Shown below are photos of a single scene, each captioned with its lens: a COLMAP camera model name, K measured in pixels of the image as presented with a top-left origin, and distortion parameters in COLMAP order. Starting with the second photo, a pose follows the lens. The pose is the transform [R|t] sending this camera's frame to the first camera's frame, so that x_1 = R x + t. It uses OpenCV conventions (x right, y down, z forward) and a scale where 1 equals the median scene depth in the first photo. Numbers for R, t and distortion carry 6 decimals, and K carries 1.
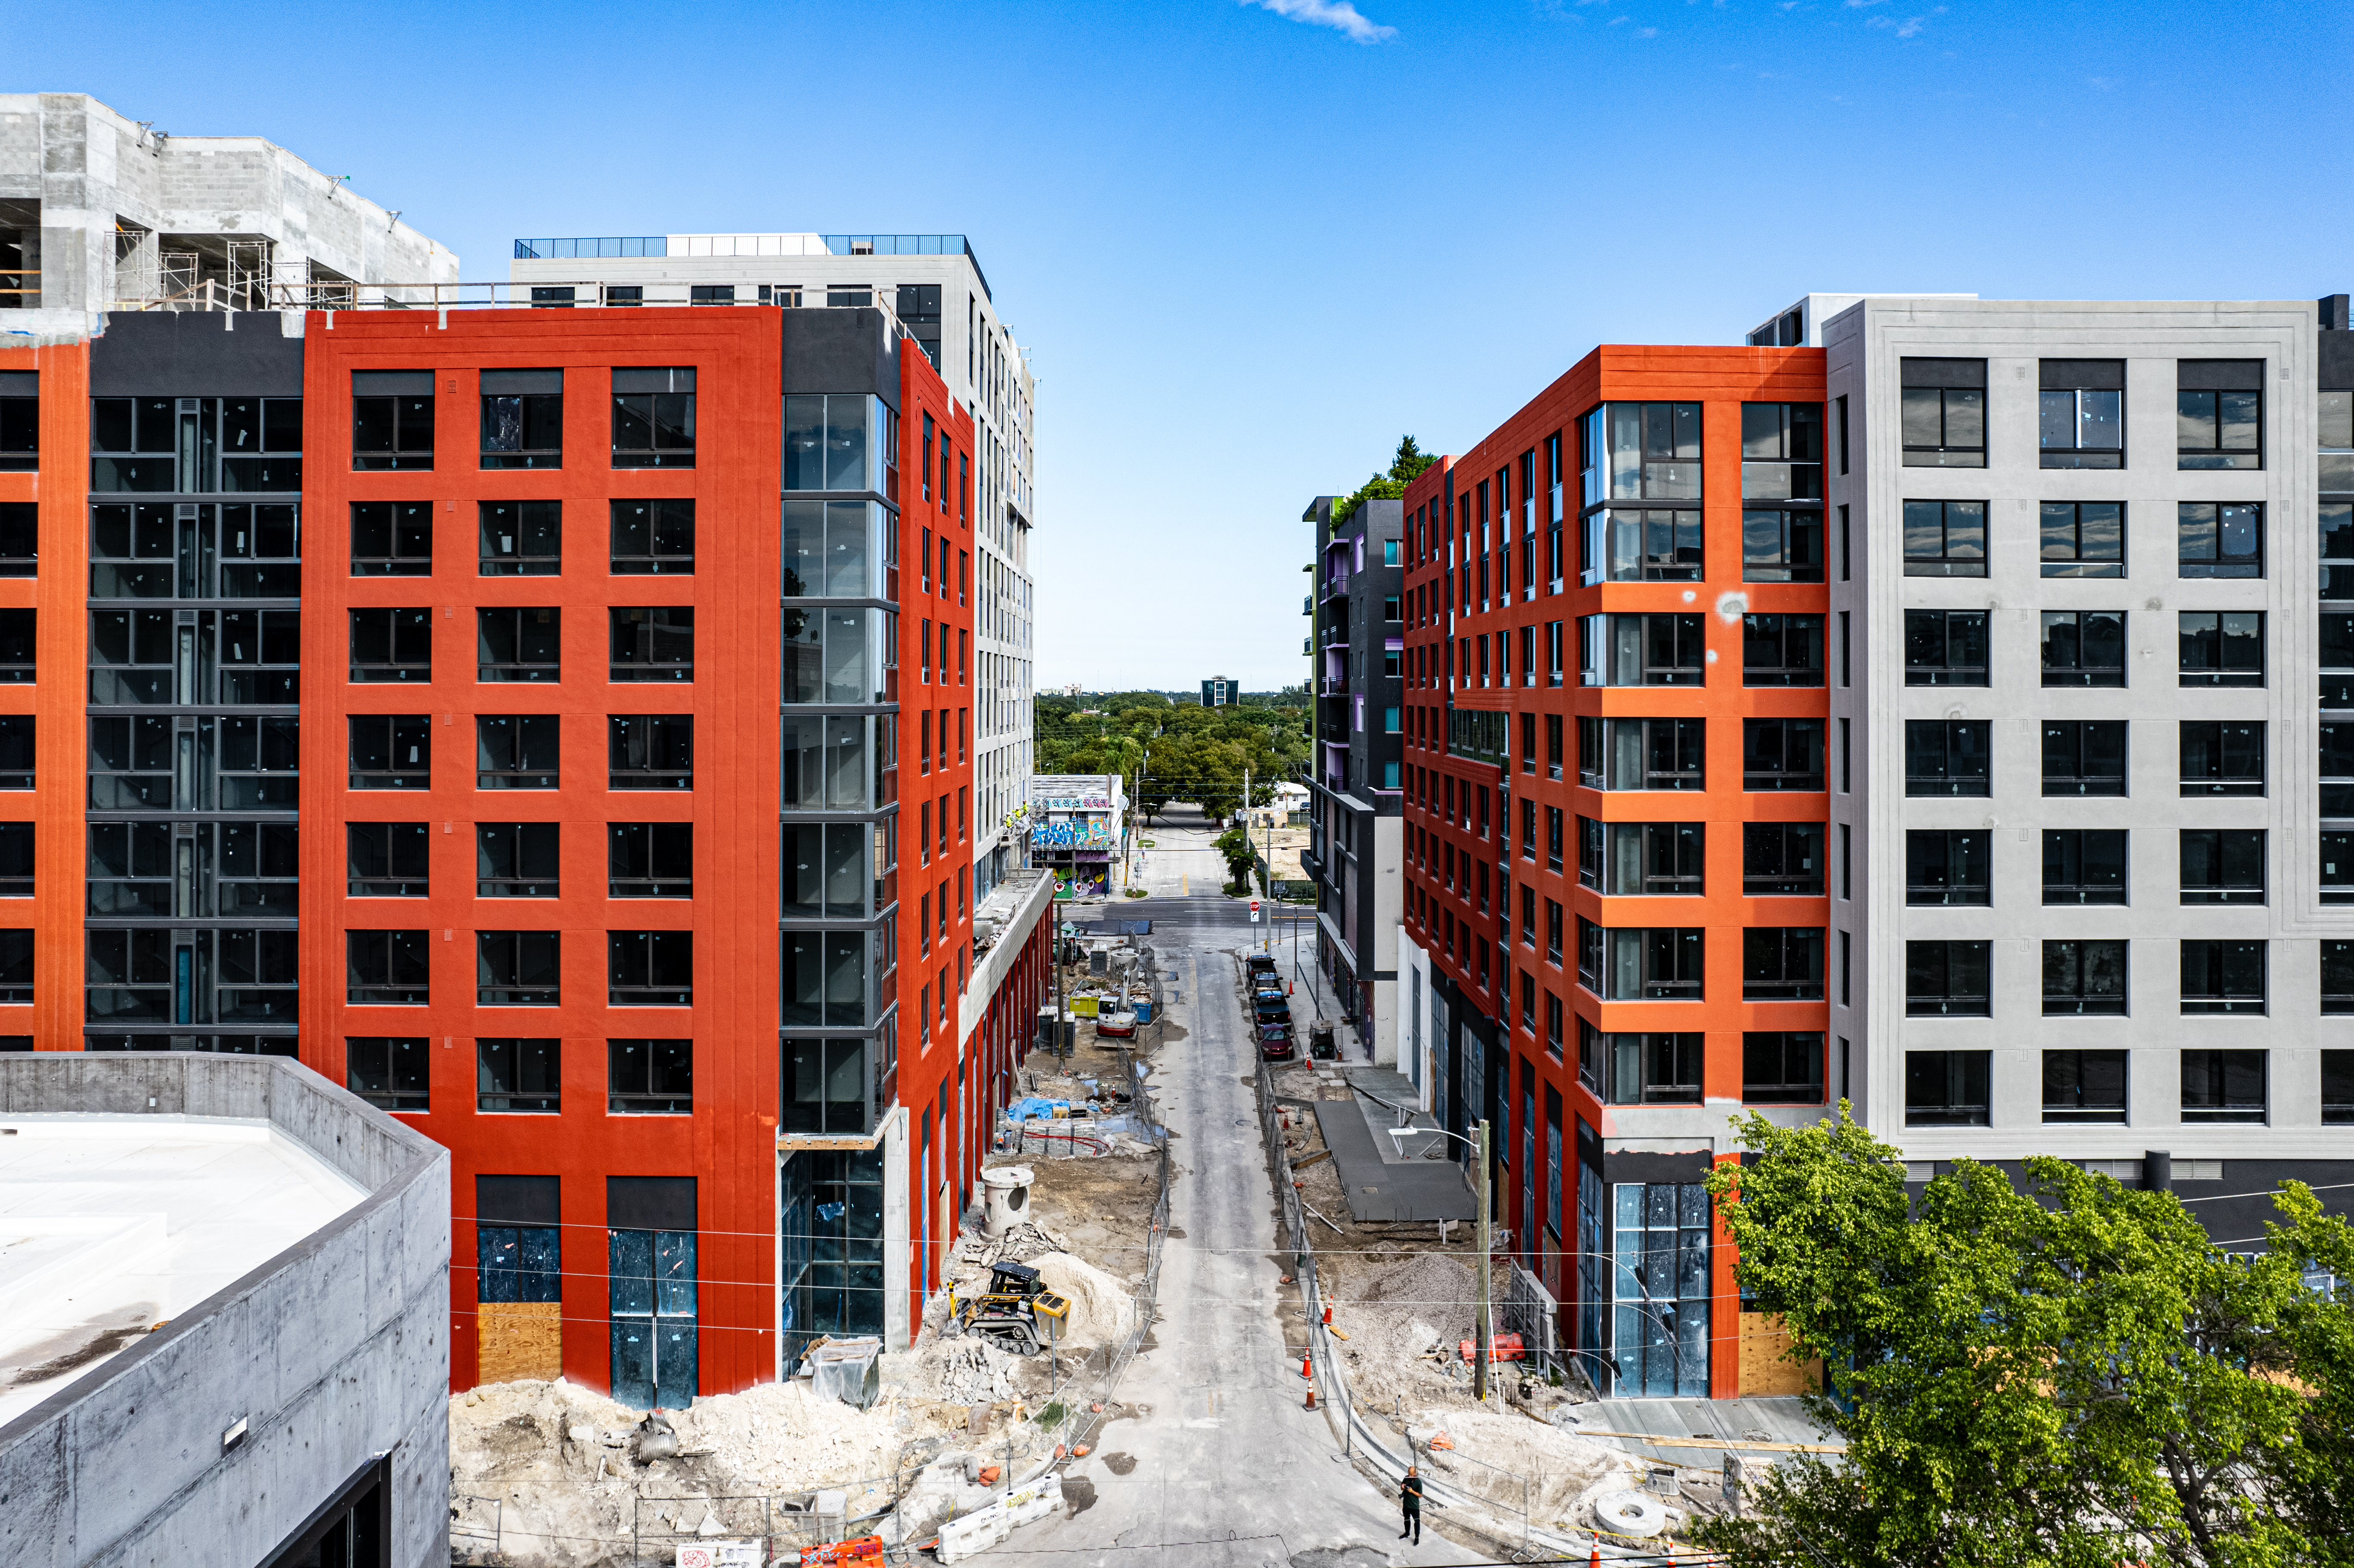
lens RADIAL K [[1591.4, 0, 1177.5], [0, 1591.4, 708.8], [0, 0, 1]] dist [-0.083266, 0.073892]
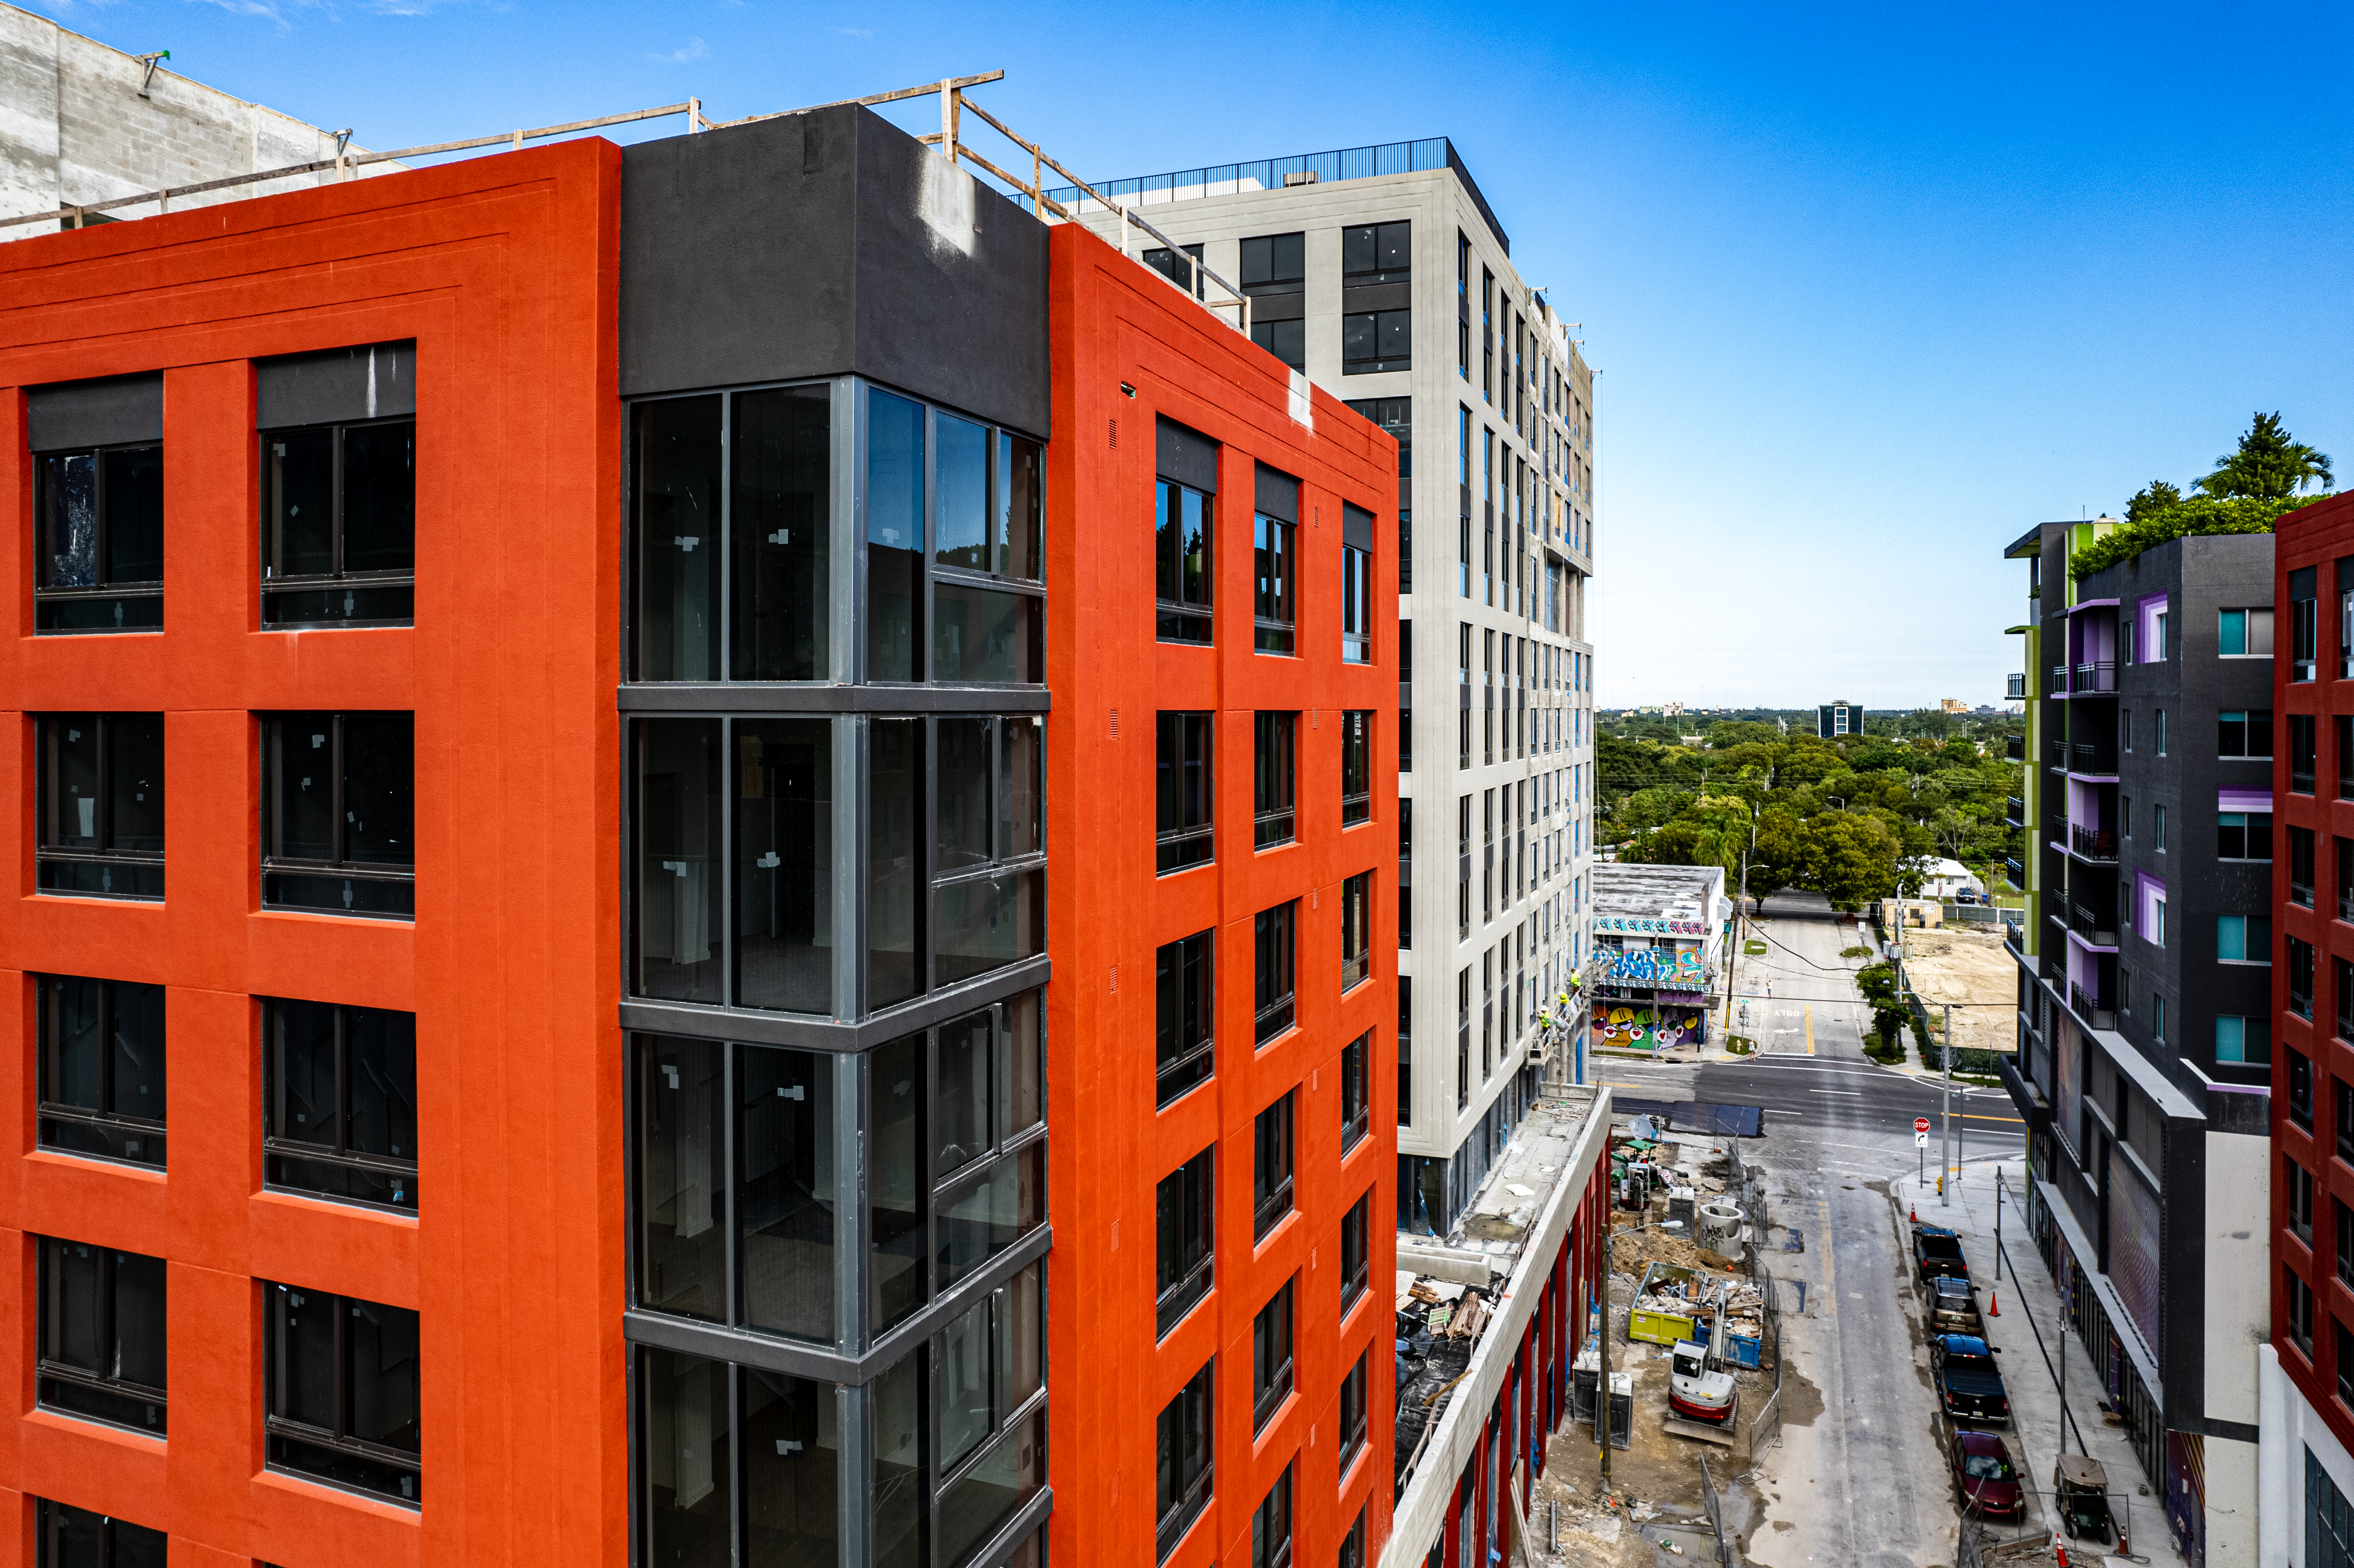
lens RADIAL K [[1591.4, 0, 1177.5], [0, 1591.4, 708.8], [0, 0, 1]] dist [-0.083266, 0.073892]
pose [[0.931991, 0.000589, -0.362481, -0.016616], [-0.003924, 0.999956, -0.008464, -0.126364], [0.362460, 0.009311, 0.931953, 0.704958]]
